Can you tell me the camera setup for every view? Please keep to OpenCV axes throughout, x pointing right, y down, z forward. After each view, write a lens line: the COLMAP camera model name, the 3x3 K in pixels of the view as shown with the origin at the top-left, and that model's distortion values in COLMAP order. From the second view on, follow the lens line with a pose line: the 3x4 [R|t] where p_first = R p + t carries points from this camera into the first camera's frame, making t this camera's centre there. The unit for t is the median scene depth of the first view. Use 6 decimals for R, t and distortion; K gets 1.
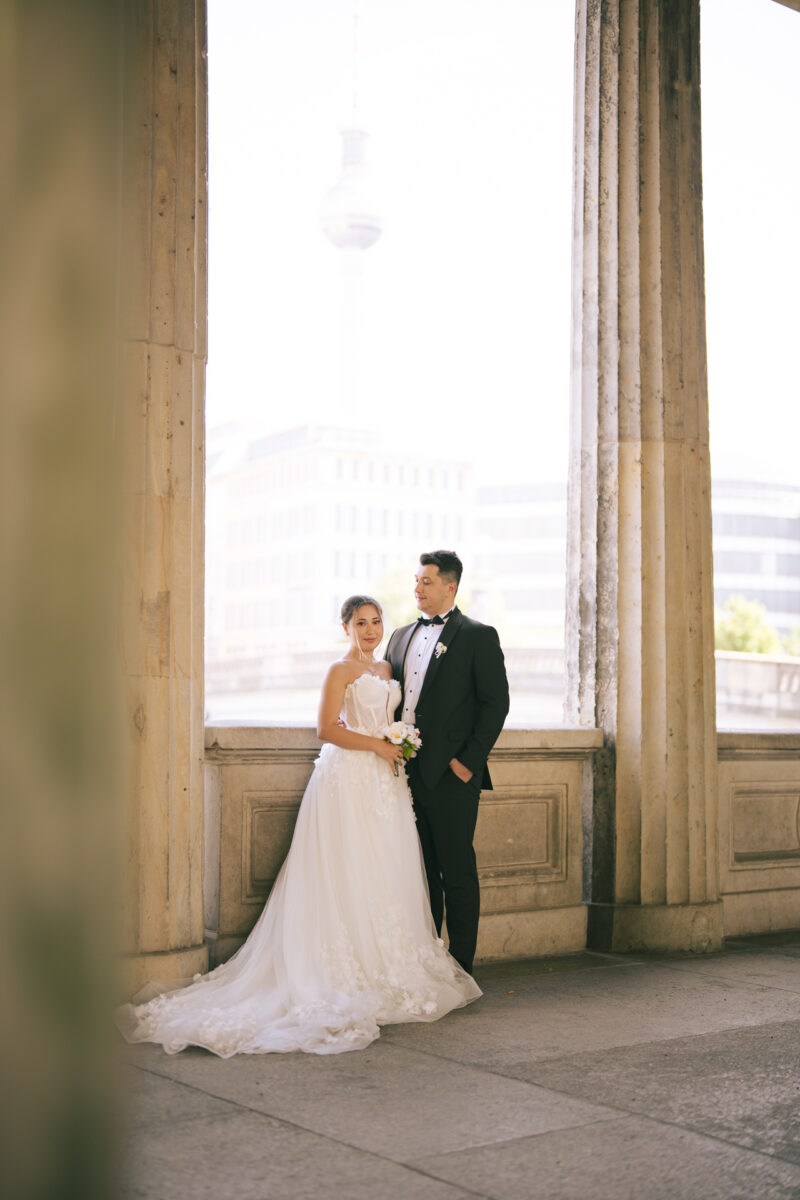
lens RADIAL K [[1684.8, 0, 404.9], [0, 1684.8, 565.9], [0, 0, 1]] dist [-0.173064, 1.092711]
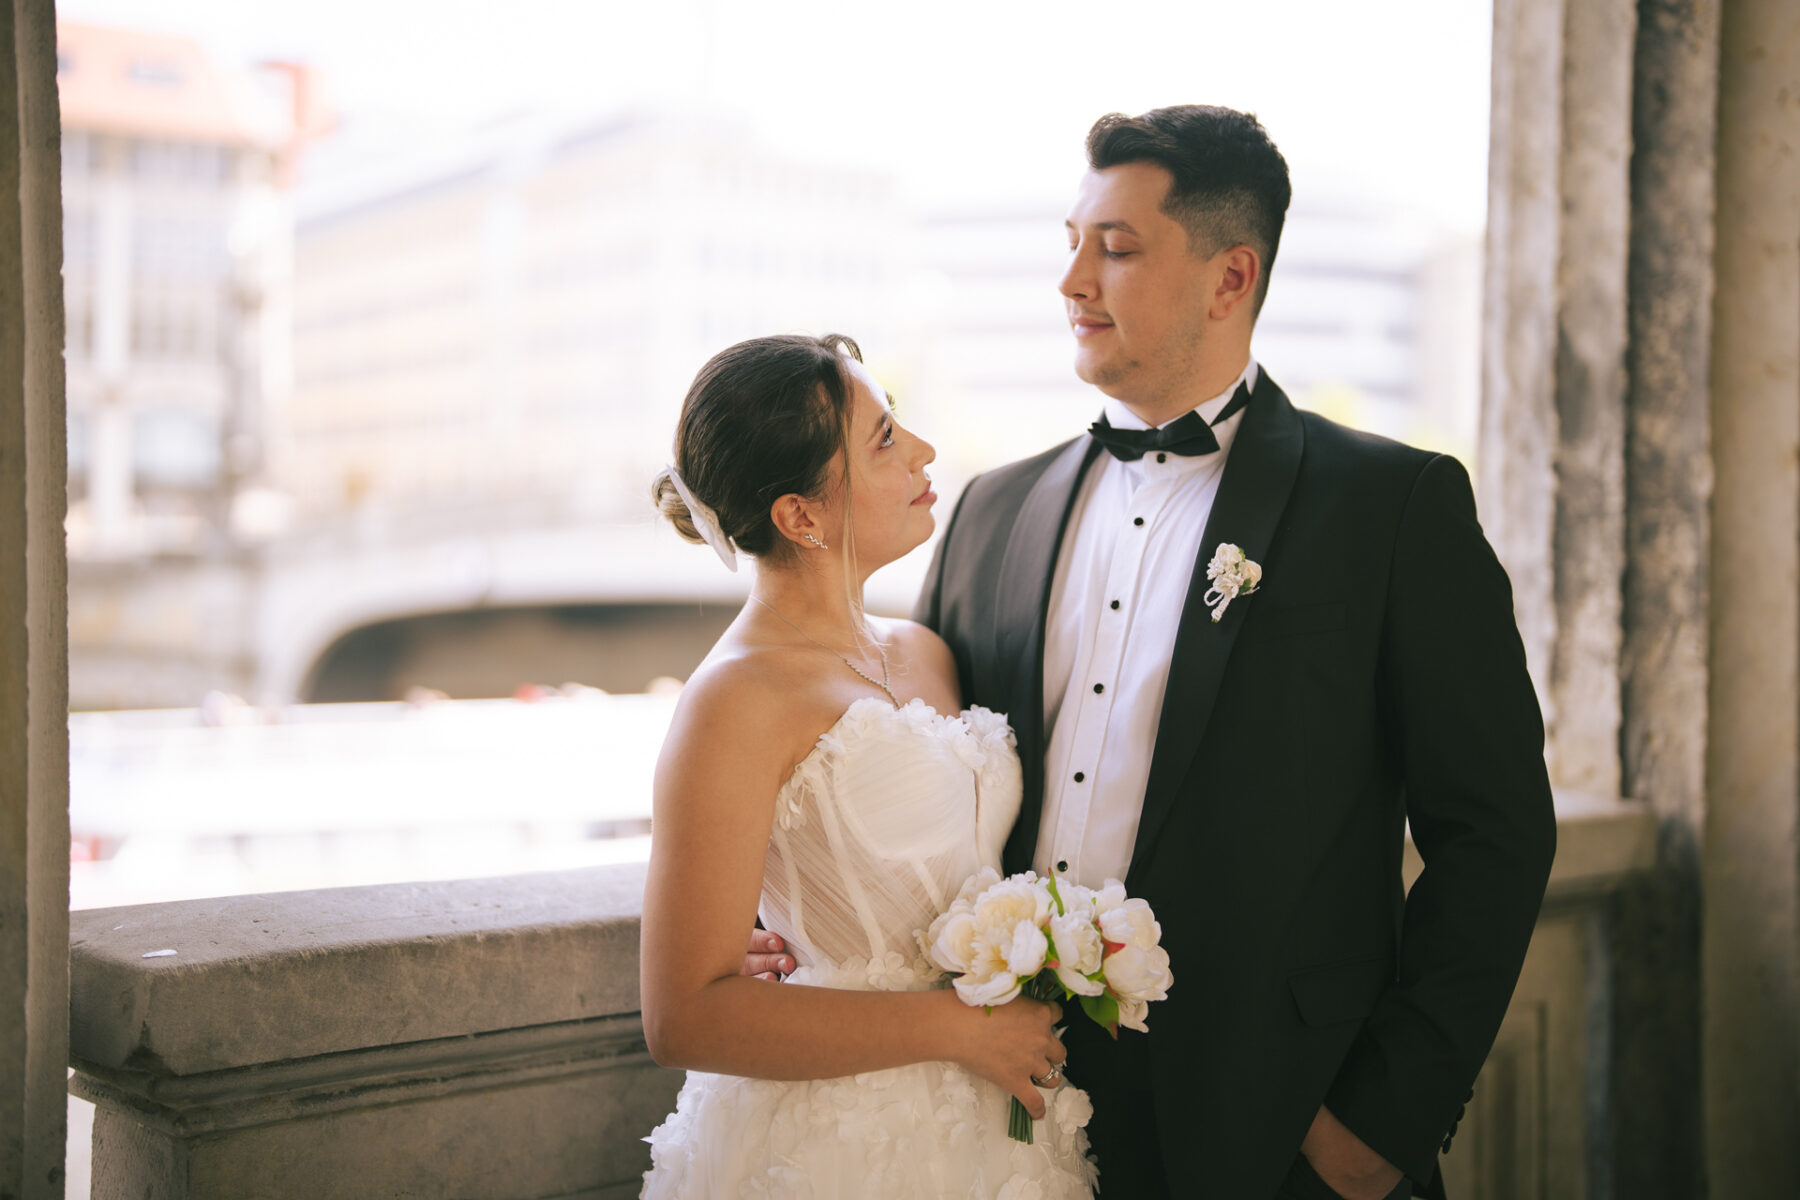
lens RADIAL K [[2453.5, 0, 900.1], [0, 2453.5, 588.6], [0, 0, 1]] dist [-0.172102, 1.085271]
pose [[0.999198, -0.002672, 0.039957, -0.028238], [-0.001579, 0.994368, 0.105970, 0.015805], [-0.040016, -0.105948, 0.993566, 0.589265]]
